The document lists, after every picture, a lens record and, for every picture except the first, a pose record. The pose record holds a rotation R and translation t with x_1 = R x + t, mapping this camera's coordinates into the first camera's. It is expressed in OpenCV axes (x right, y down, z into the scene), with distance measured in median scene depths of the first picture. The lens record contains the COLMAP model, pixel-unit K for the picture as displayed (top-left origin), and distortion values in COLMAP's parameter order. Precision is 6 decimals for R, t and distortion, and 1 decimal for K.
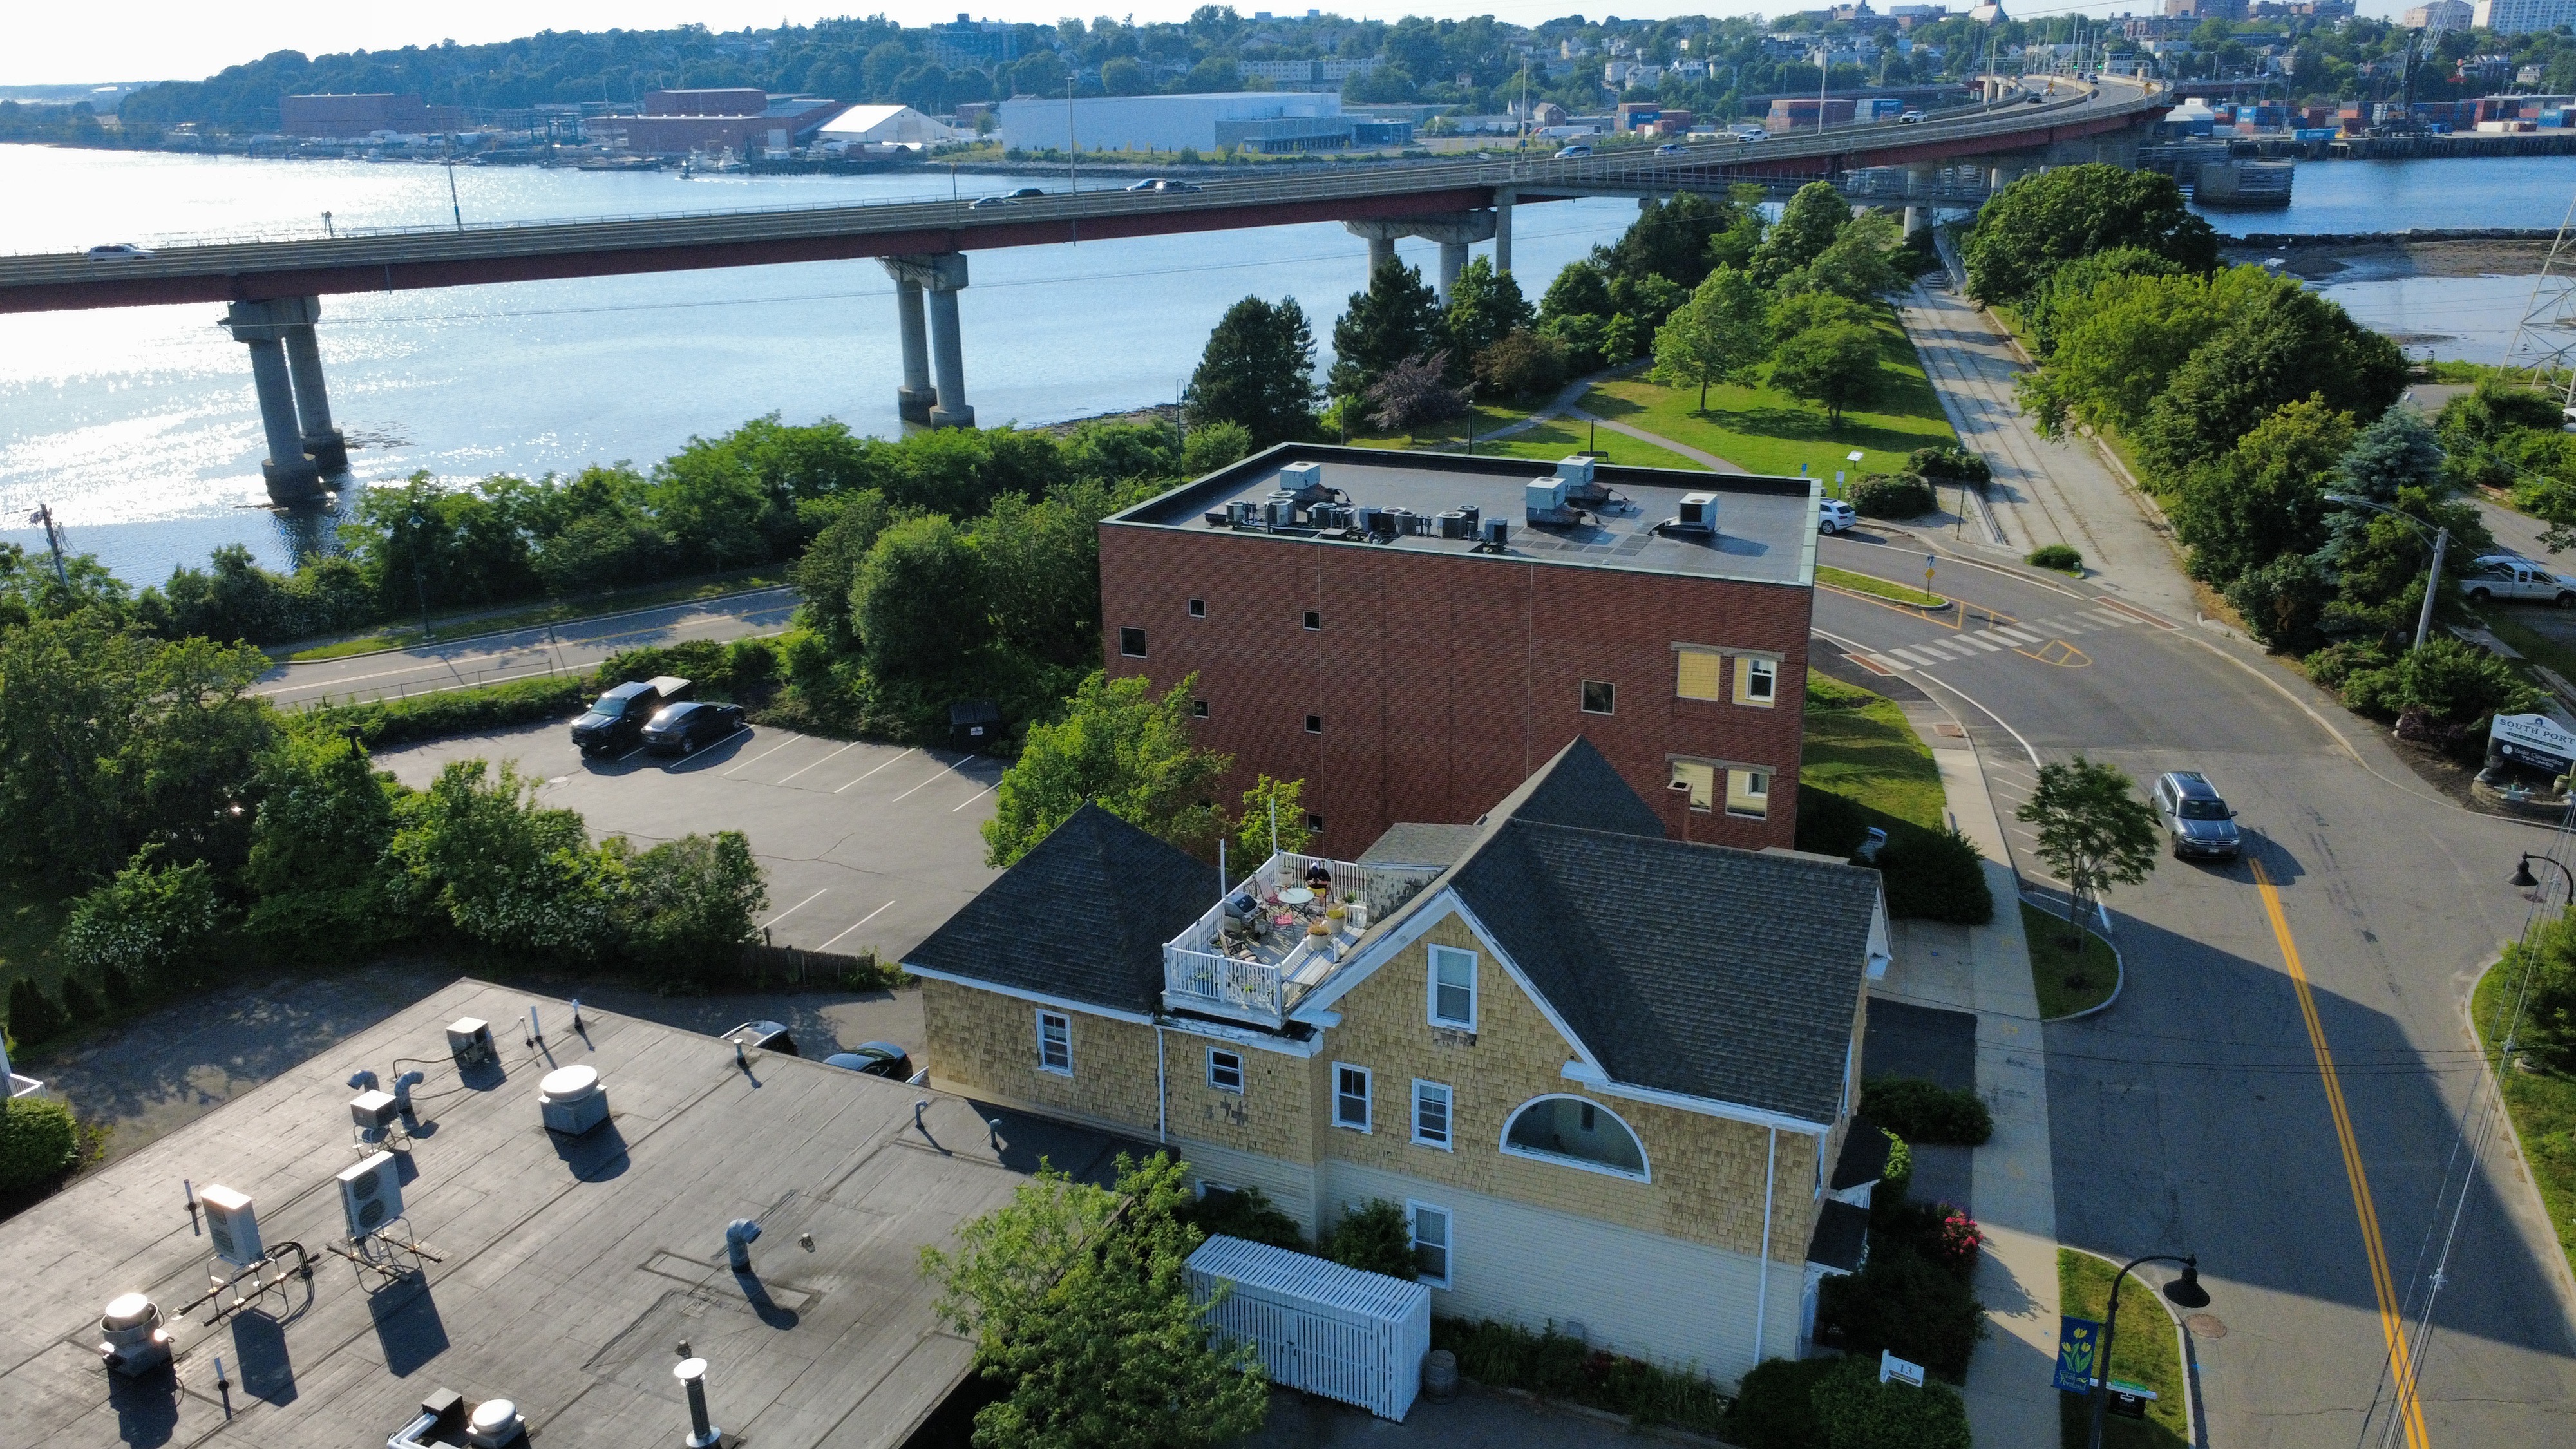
lens RADIAL K [[1884.4, 0, 1289.8], [0, 1884.4, 730.0], [0, 0, 1]] dist [-0.001450, -0.005488]
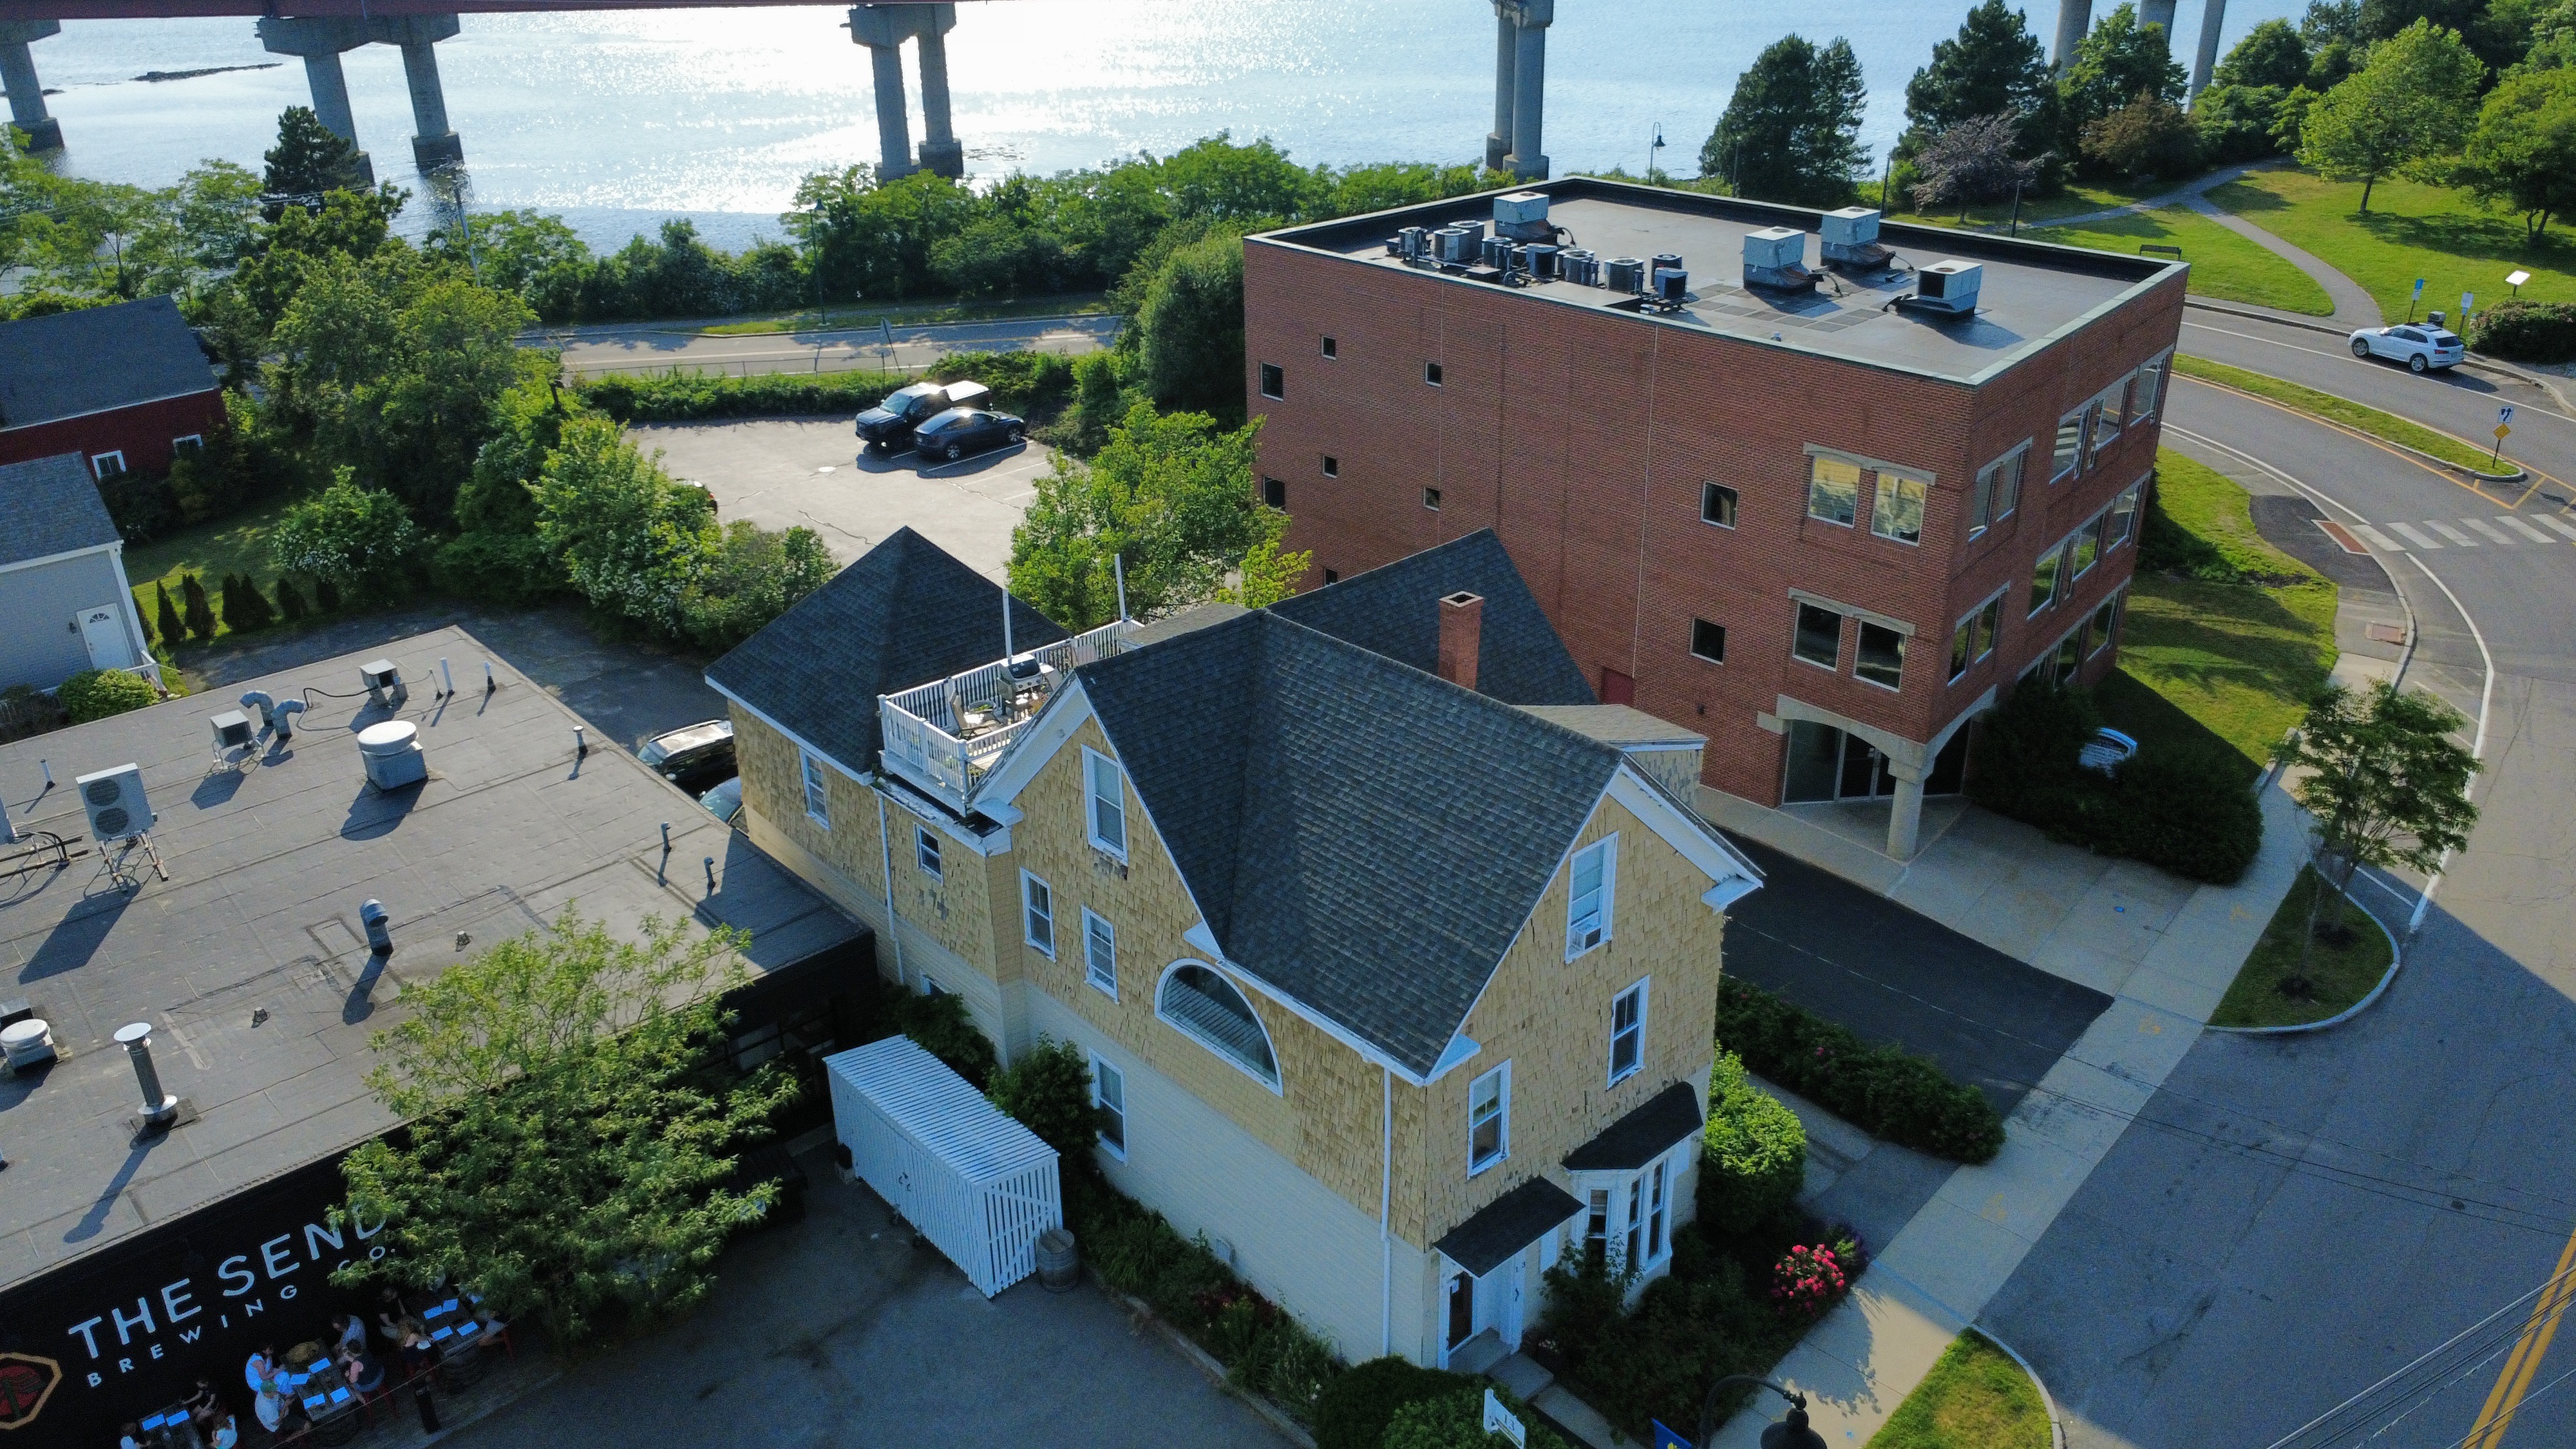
lens RADIAL K [[1884.4, 0, 1289.8], [0, 1884.4, 730.0], [0, 0, 1]] dist [-0.001450, -0.005488]
pose [[0.918945, 0.172539, -0.354640, 0.242036], [-0.131803, 0.981878, 0.136173, -0.007055], [0.371708, -0.078393, 0.925034, 0.163300]]
